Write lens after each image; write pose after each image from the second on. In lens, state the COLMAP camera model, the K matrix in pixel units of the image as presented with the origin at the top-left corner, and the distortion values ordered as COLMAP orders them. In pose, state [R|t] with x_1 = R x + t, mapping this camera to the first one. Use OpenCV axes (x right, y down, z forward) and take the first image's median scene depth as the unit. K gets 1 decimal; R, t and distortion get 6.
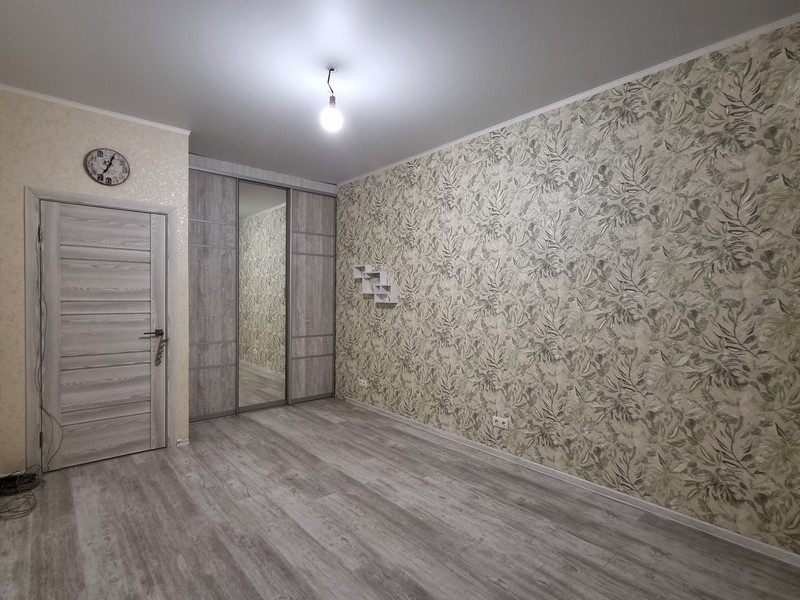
lens RADIAL K [[402.4, 0, 404.2], [0, 402.4, 303.0], [0, 0, 1]] dist [0.000755, 0.000325]
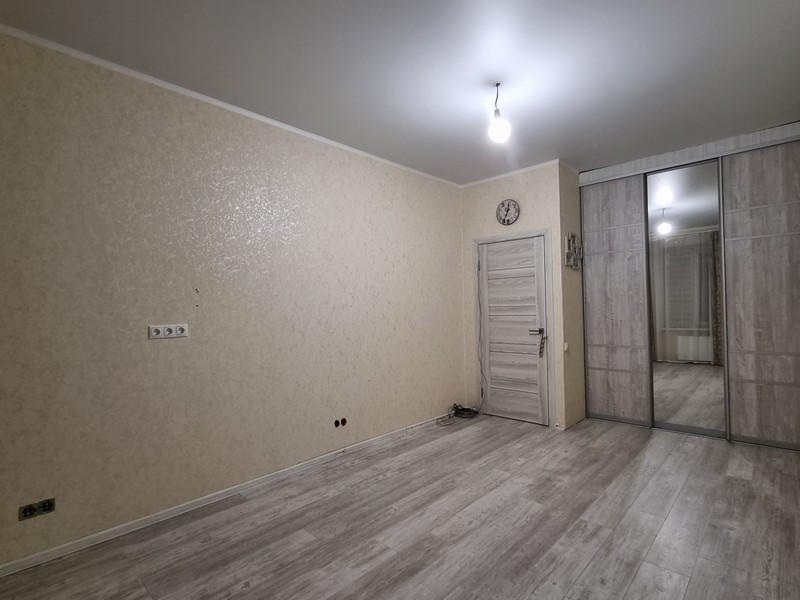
lens RADIAL K [[402.4, 0, 404.2], [0, 402.4, 303.0], [0, 0, 1]] dist [0.000755, 0.000325]
pose [[0.099992, -0.021073, -0.994765, 0.555148], [0.006243, 0.999769, -0.020552, 0.009153], [0.994969, -0.004155, 0.100100, 0.428713]]
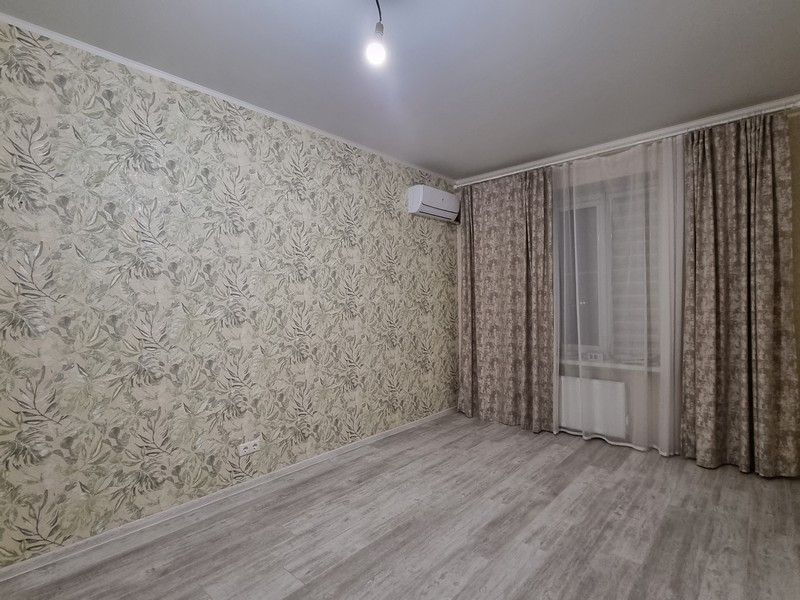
lens RADIAL K [[417.8, 0, 400.0], [0, 417.8, 300.0], [0, 0, 1]] dist [0.013752, 0.000177]
pose [[-0.119189, -0.008453, 0.992836, -0.631173], [0.031089, 0.999442, 0.012242, -0.018410], [-0.992385, 0.032325, -0.118859, 0.710014]]
